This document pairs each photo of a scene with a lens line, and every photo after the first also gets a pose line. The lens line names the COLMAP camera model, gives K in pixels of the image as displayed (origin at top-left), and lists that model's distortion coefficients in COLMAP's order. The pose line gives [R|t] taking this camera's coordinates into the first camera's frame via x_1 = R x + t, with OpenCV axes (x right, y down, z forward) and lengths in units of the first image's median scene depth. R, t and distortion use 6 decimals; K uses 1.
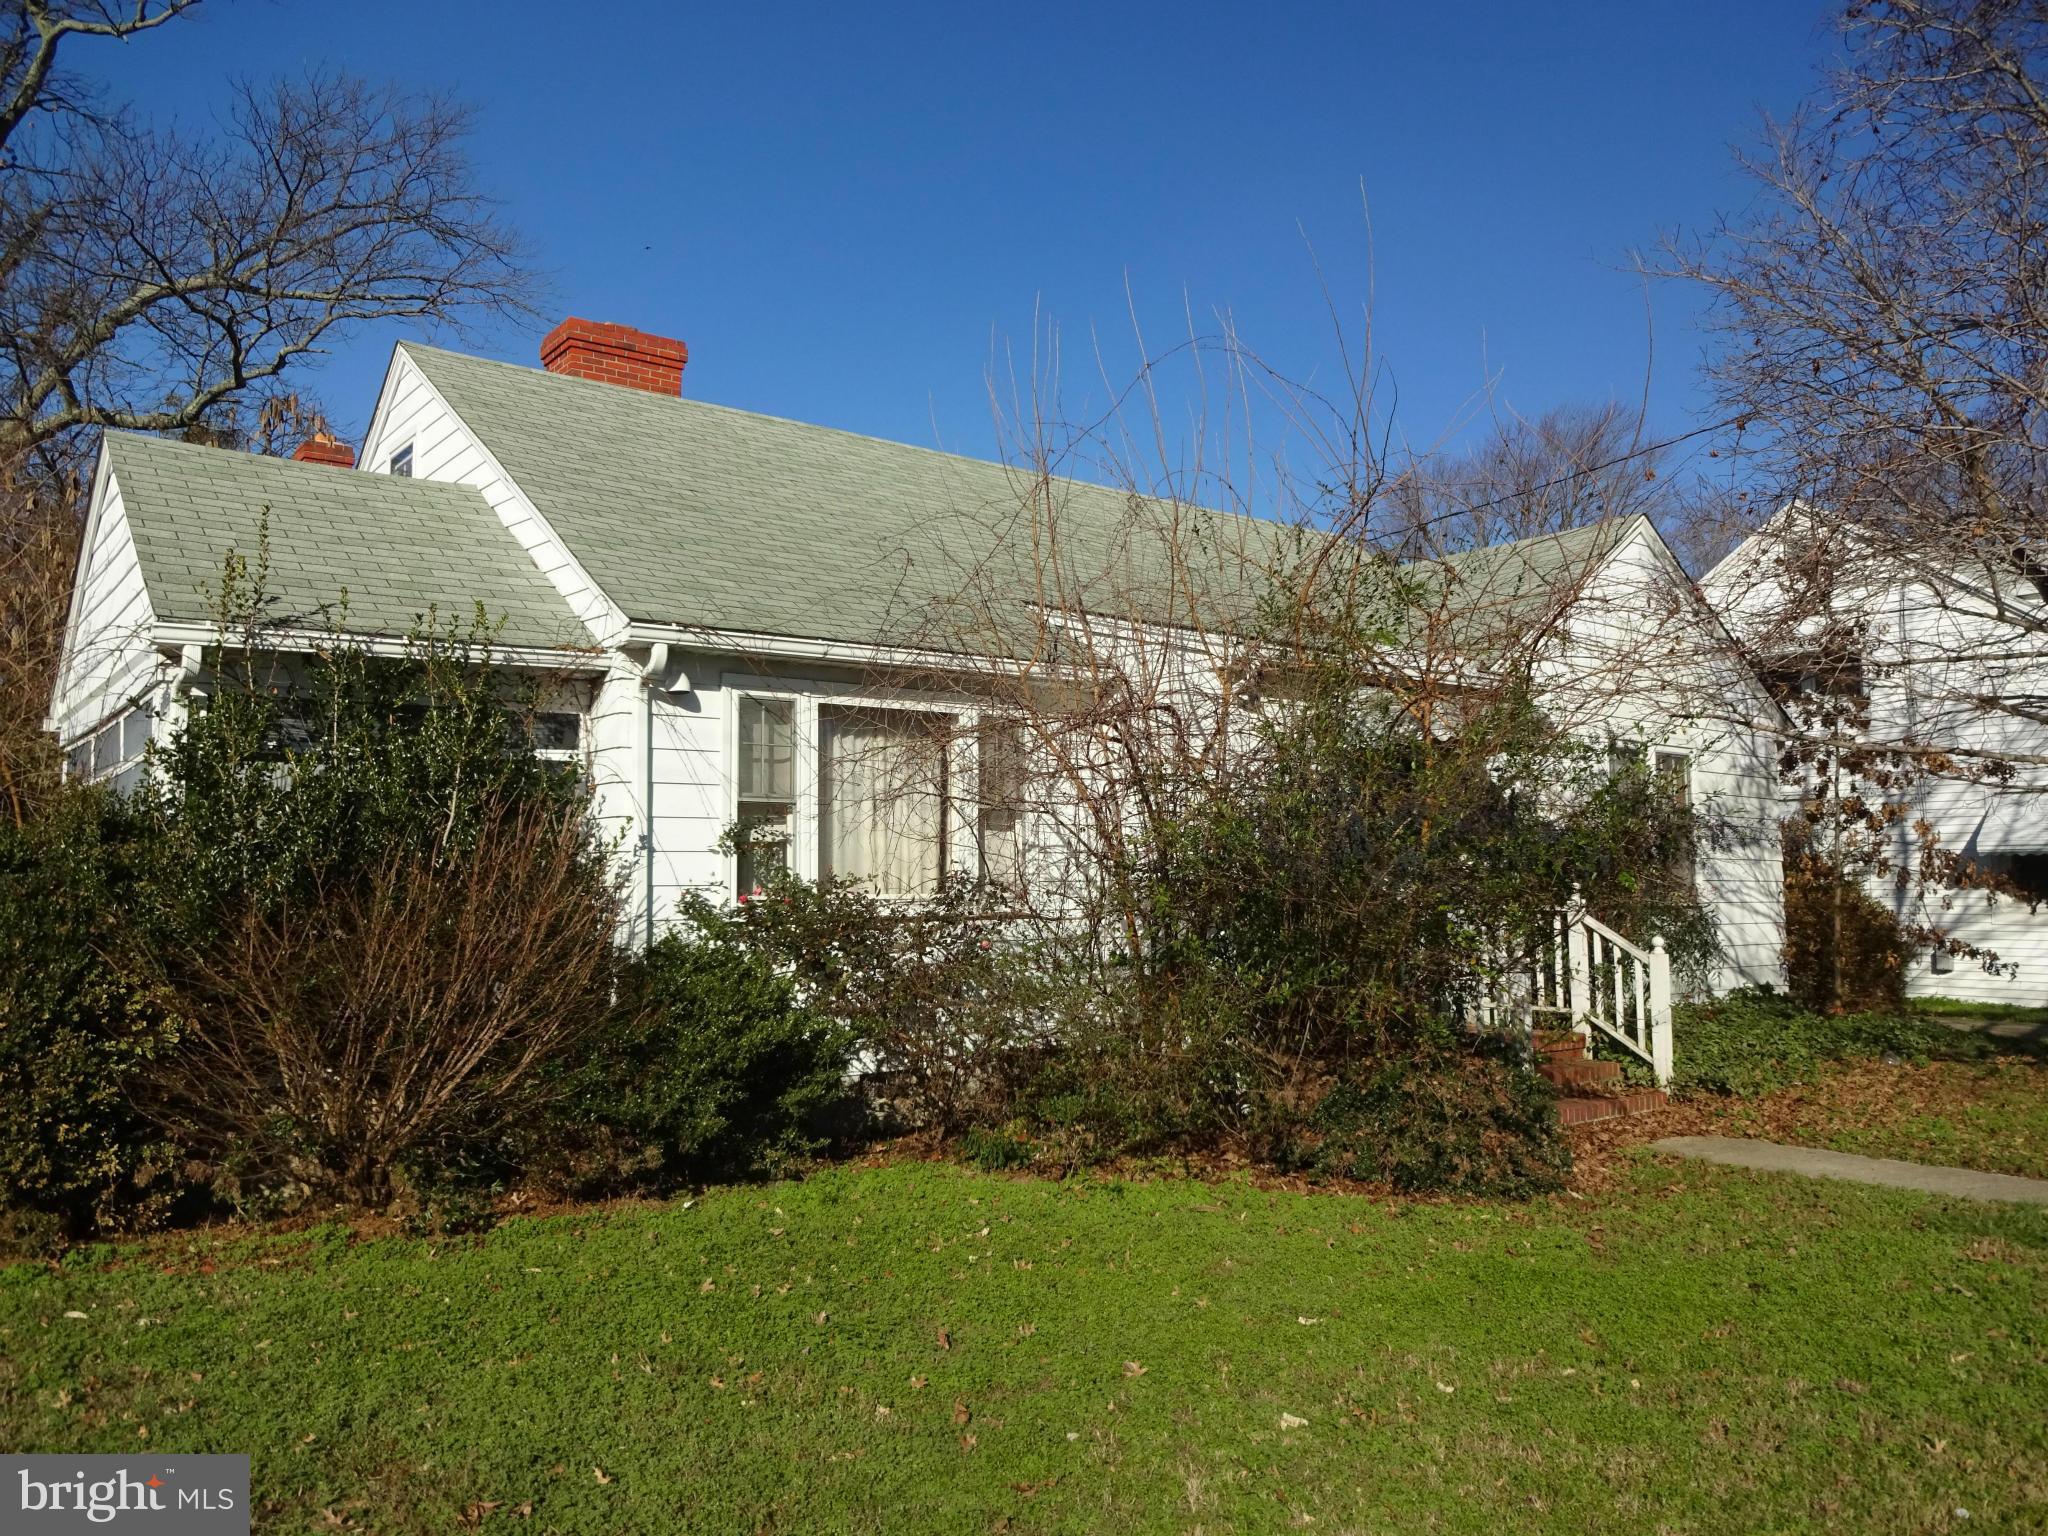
lens RADIAL K [[1524.5, 0, 1020.0], [0, 1524.5, 759.5], [0, 0, 1]] dist [-0.000450, -0.000153]
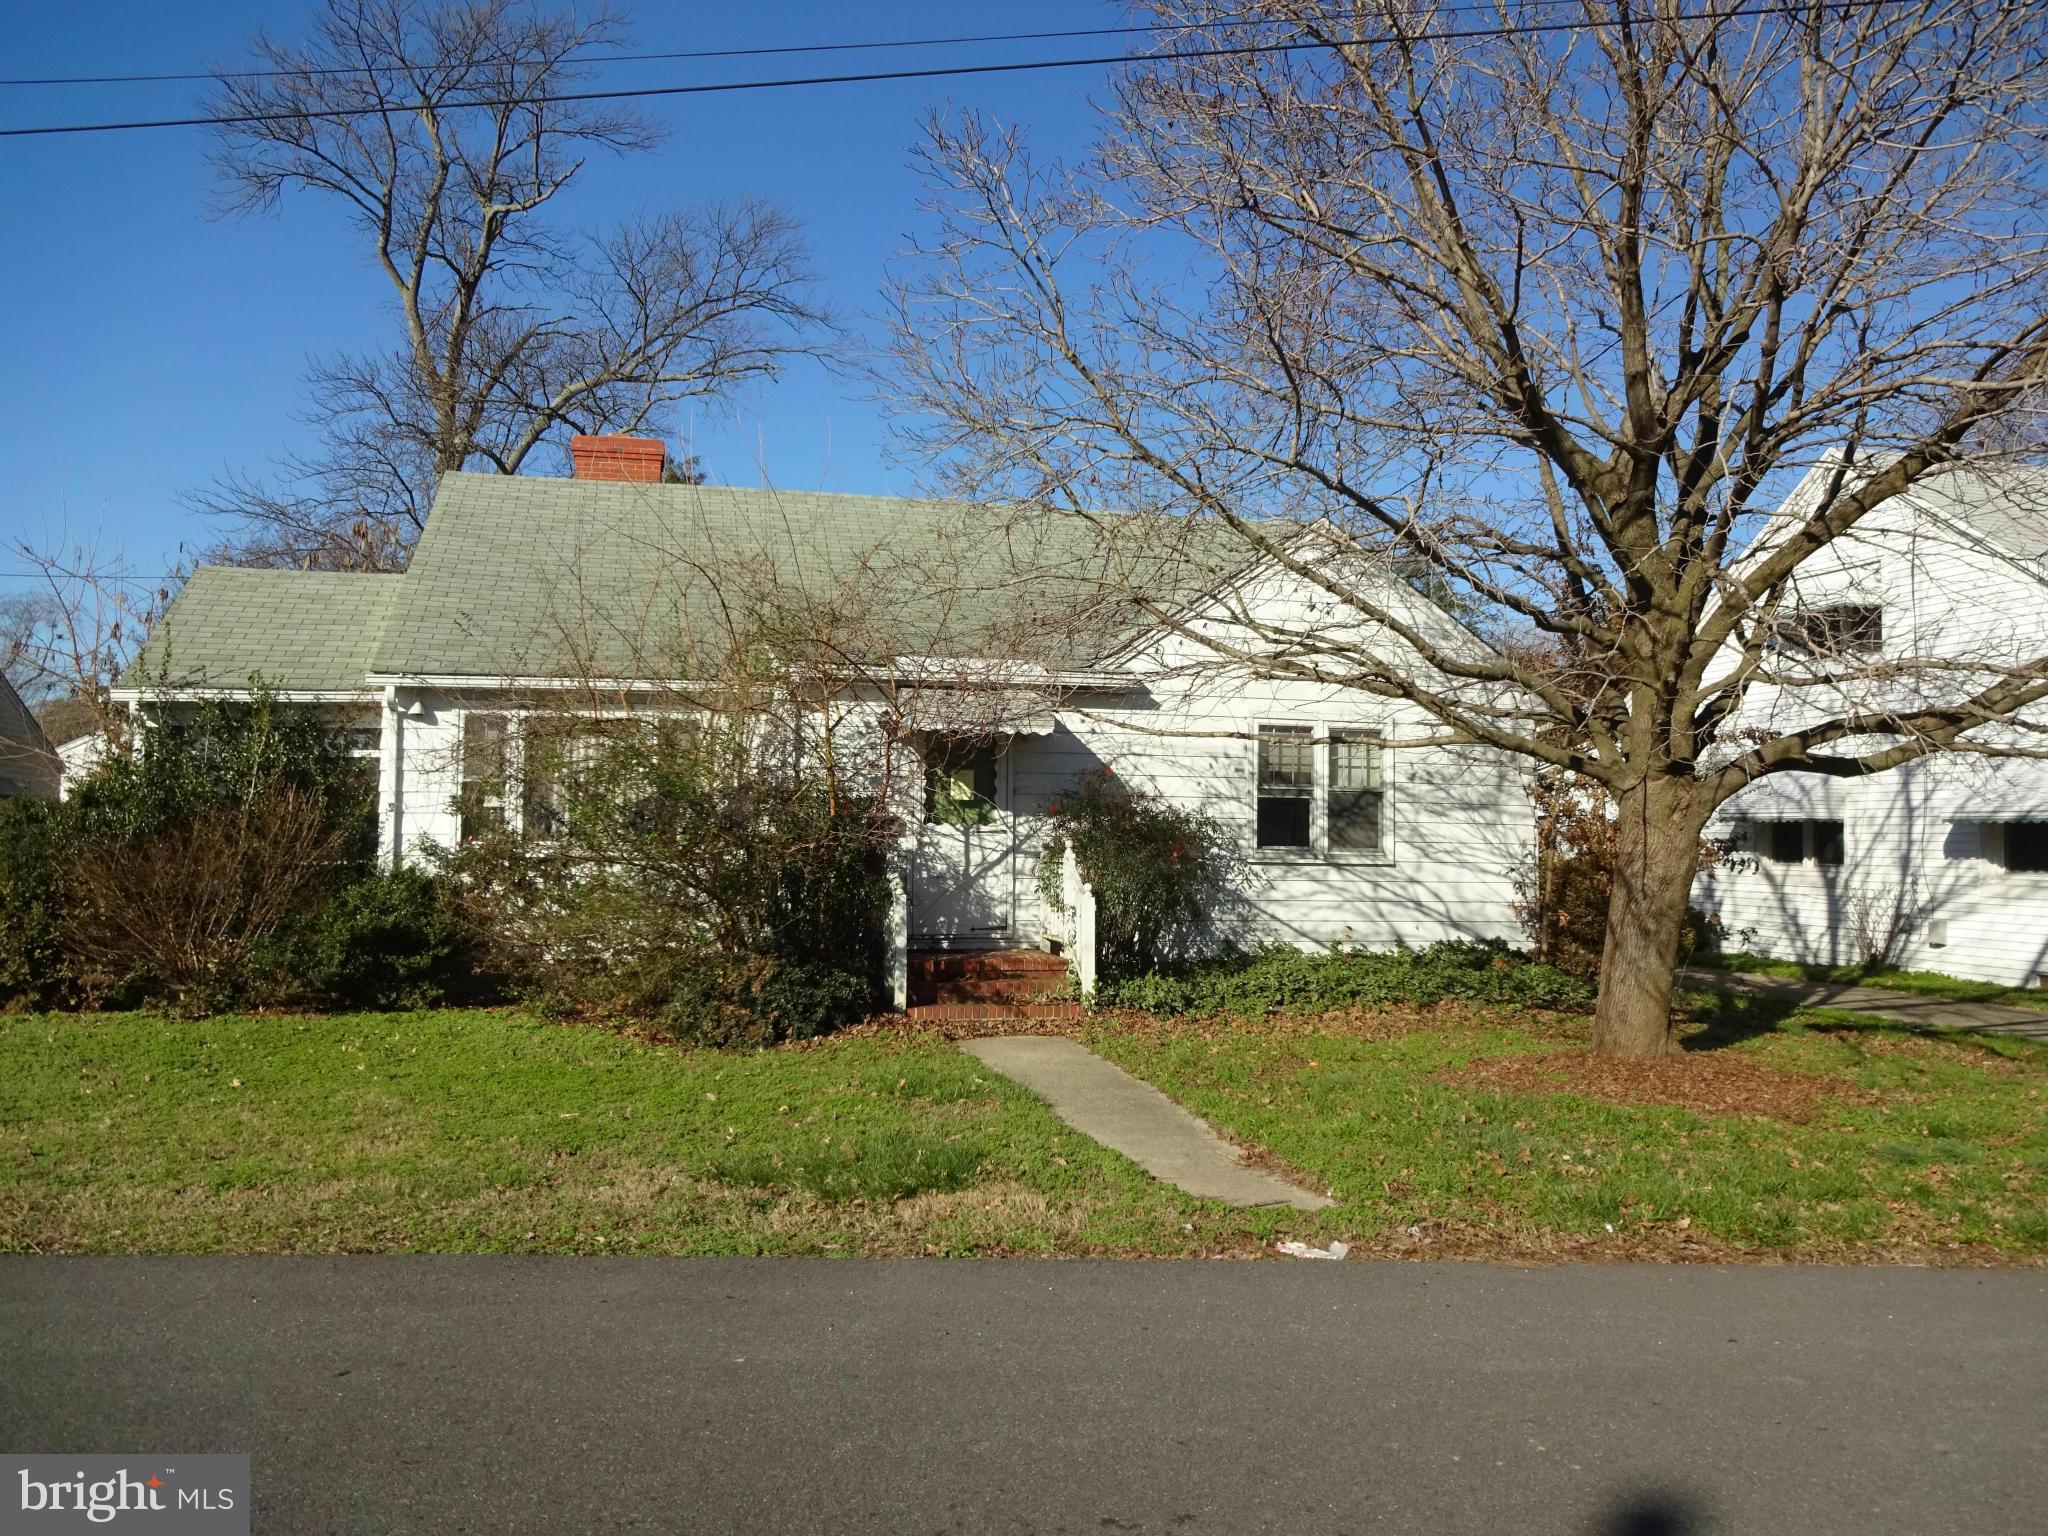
lens RADIAL K [[1524.5, 0, 1020.0], [0, 1524.5, 759.5], [0, 0, 1]] dist [-0.000450, -0.000153]
pose [[0.906195, -0.006594, -0.422808, 1.021149], [0.020247, 0.999408, 0.027810, -0.027738], [0.422375, -0.033762, 0.905792, -0.185681]]
